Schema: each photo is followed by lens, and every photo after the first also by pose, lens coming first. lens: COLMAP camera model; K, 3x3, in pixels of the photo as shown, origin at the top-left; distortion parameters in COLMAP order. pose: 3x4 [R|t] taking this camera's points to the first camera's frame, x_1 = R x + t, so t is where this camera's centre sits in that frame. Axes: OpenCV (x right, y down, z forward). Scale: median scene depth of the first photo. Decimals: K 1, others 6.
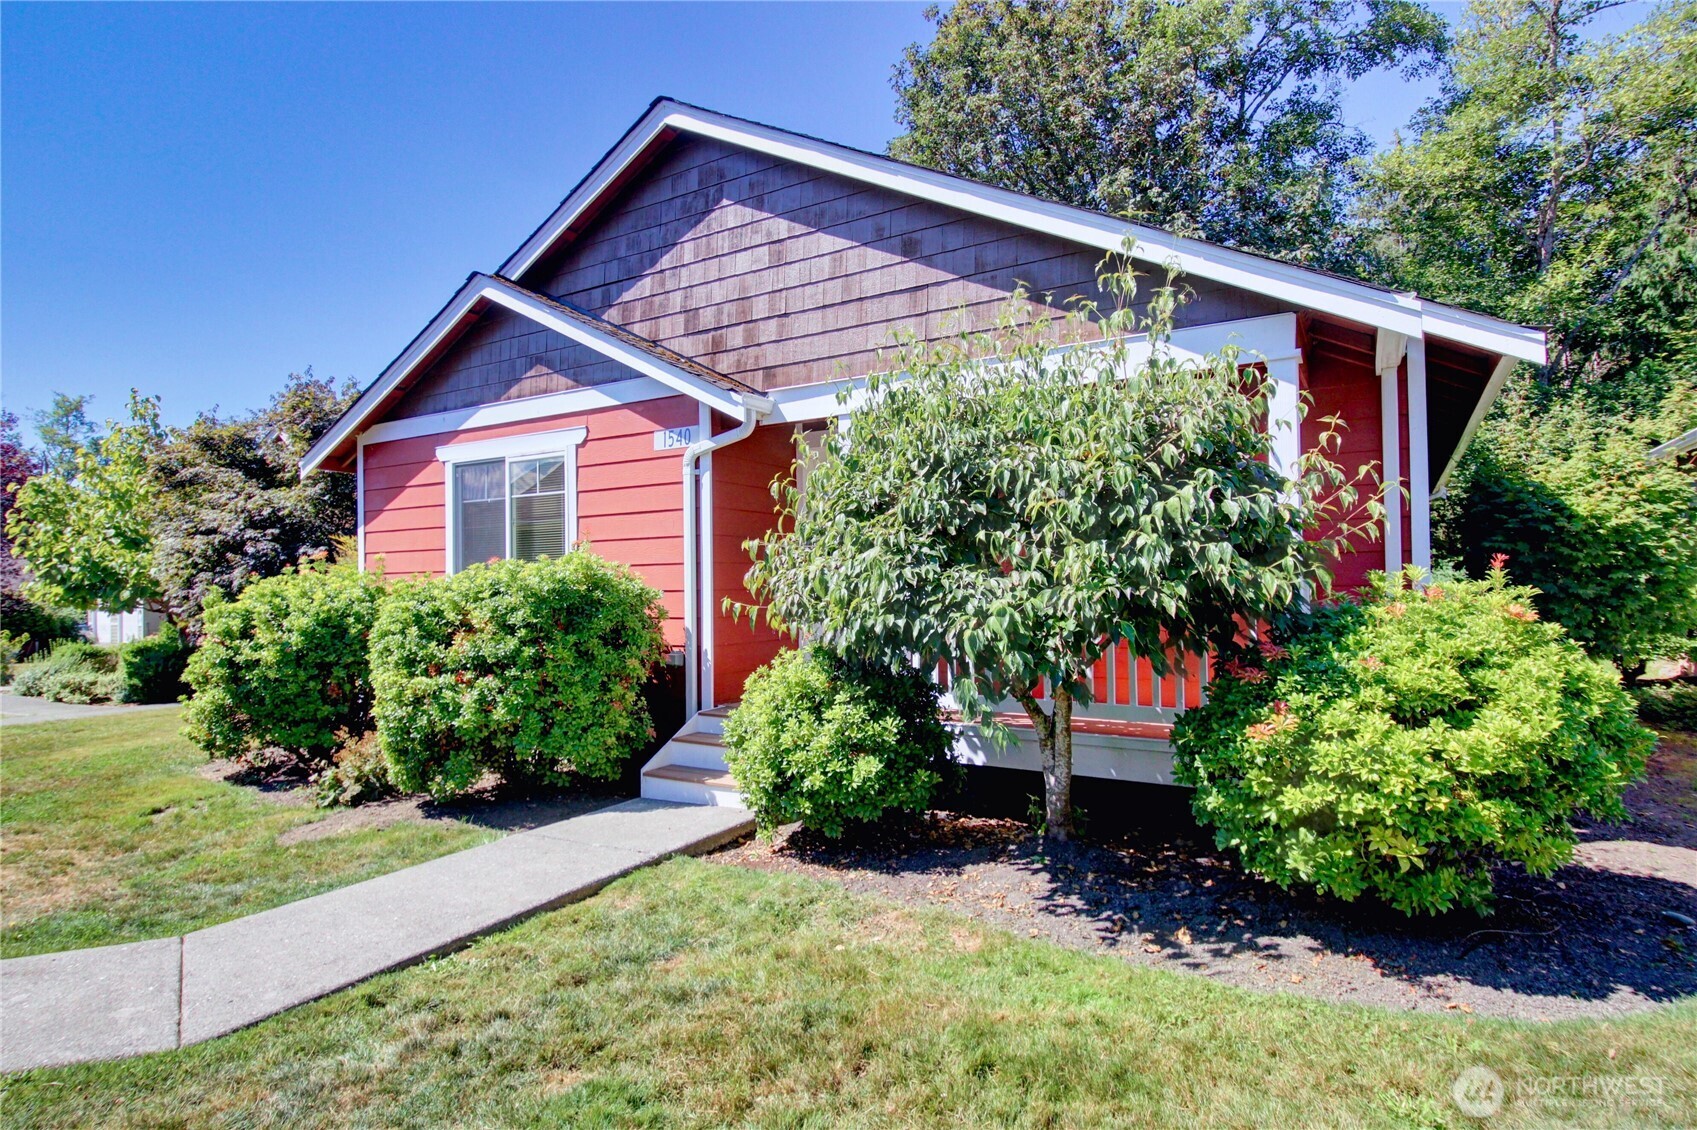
lens RADIAL K [[875.7, 0, 817.4], [0, 875.7, 572.5], [0, 0, 1]] dist [0.014250, 0.000145]
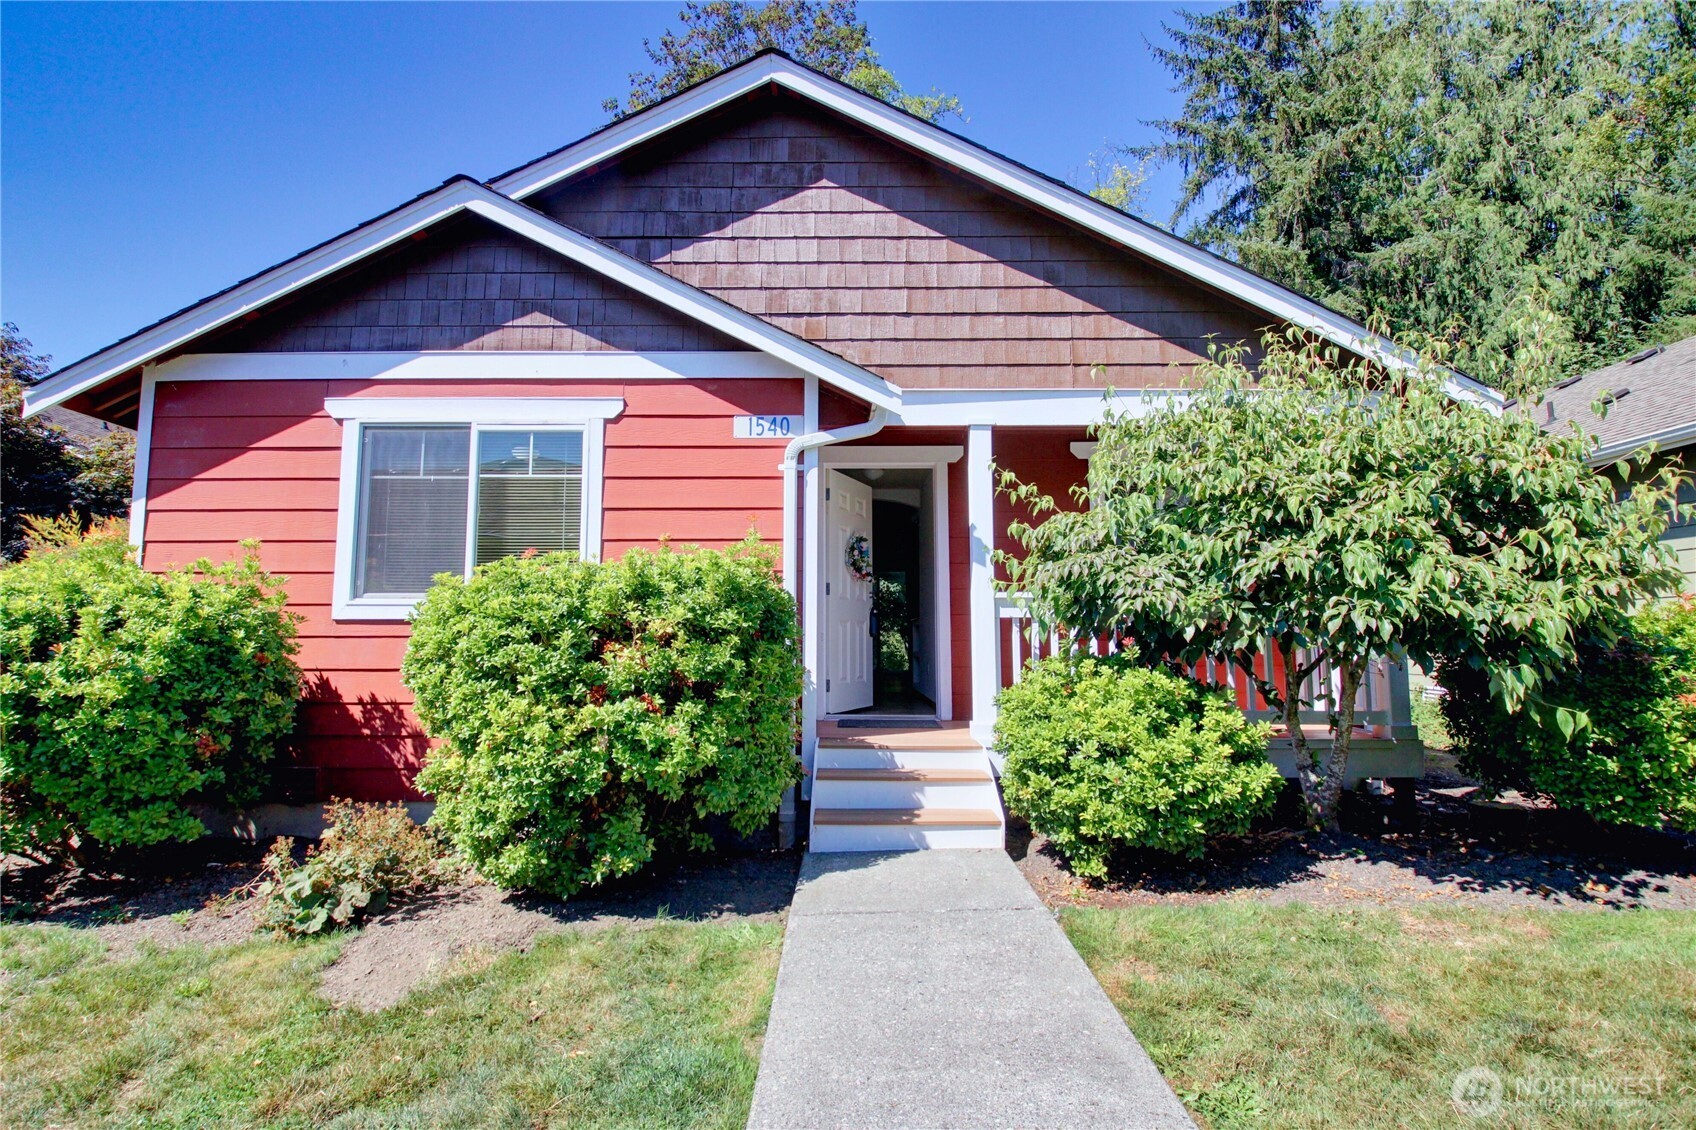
lens RADIAL K [[784.7, 0, 838.0], [0, 784.7, 571.2], [0, 0, 1]] dist [0.018077, -0.033056]
pose [[0.856163, 0.059303, 0.513291, -0.475097], [-0.018630, 0.996289, -0.084032, 0.050775], [-0.516369, 0.062382, 0.854091, 0.302709]]
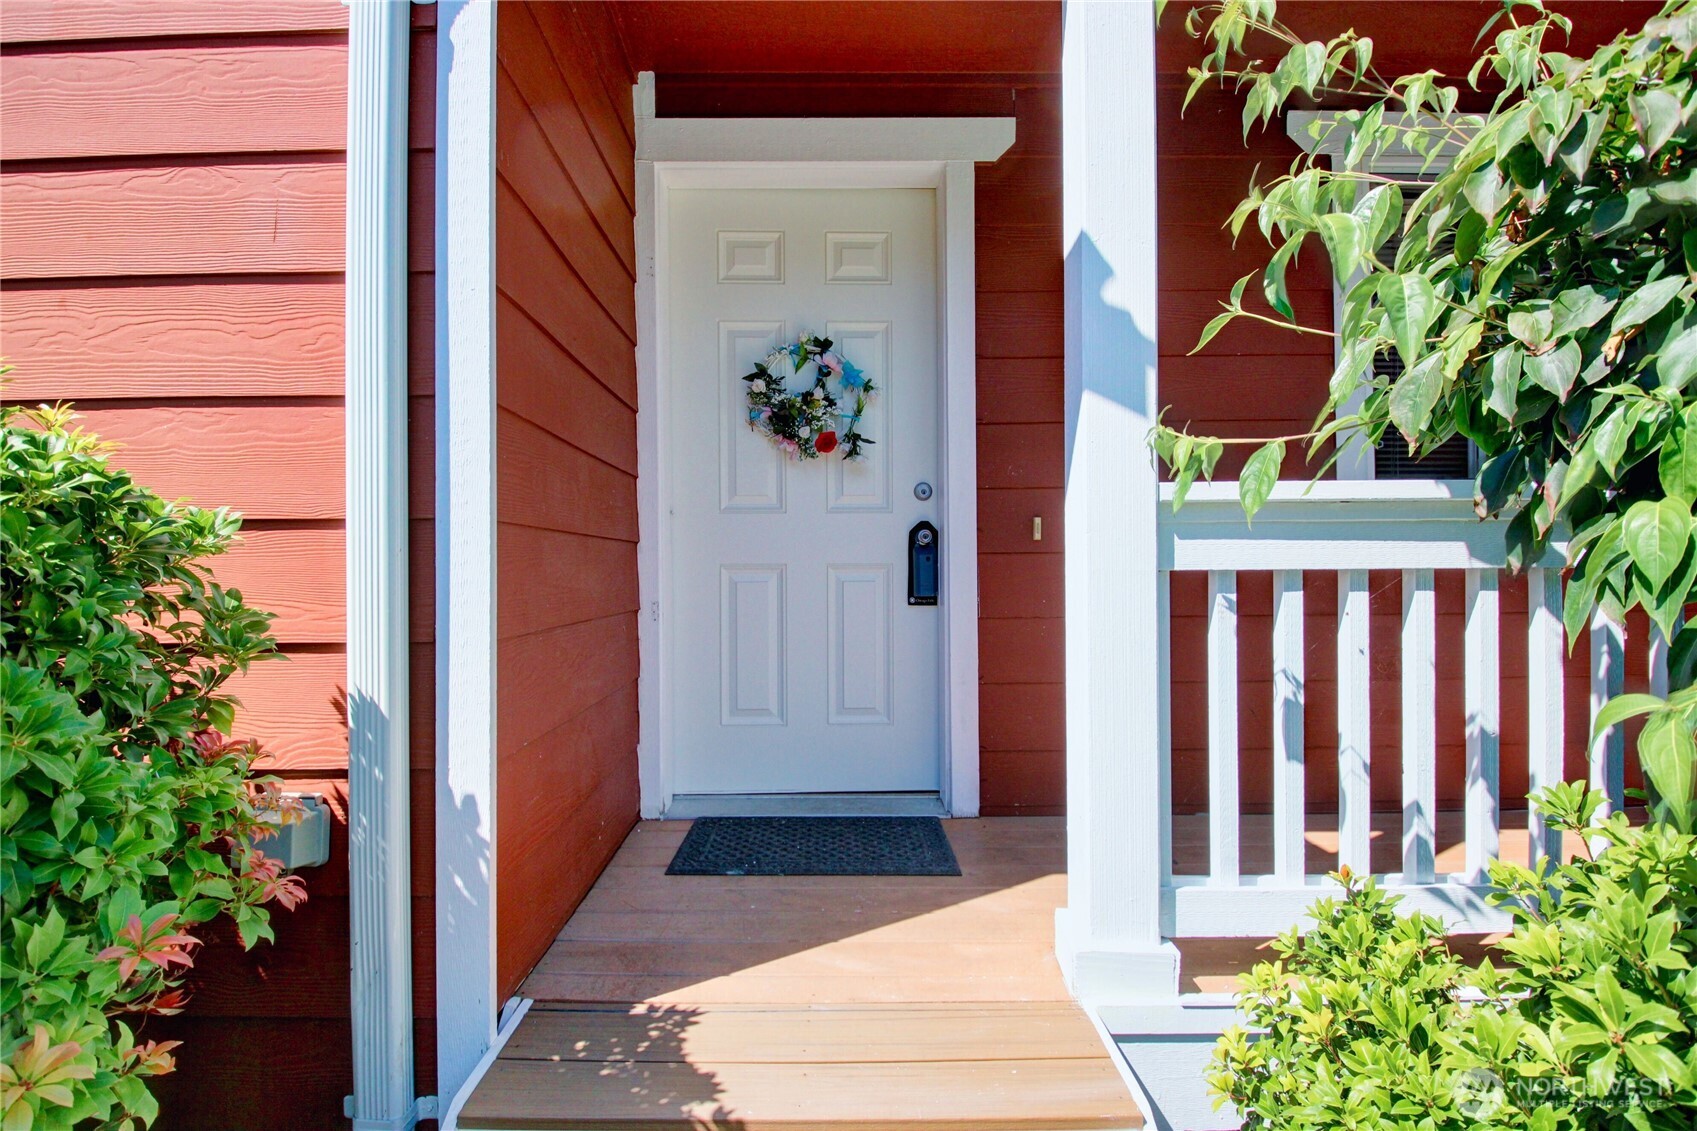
lens RADIAL K [[814.0, 0, 840.1], [0, 814.0, 567.8], [0, 0, 1]] dist [0.011311, -0.027183]
pose [[0.851209, 0.007956, 0.524766, -0.147335], [-0.011812, 0.999922, 0.004000, 0.027930], [-0.524693, -0.009603, 0.851237, 0.728084]]
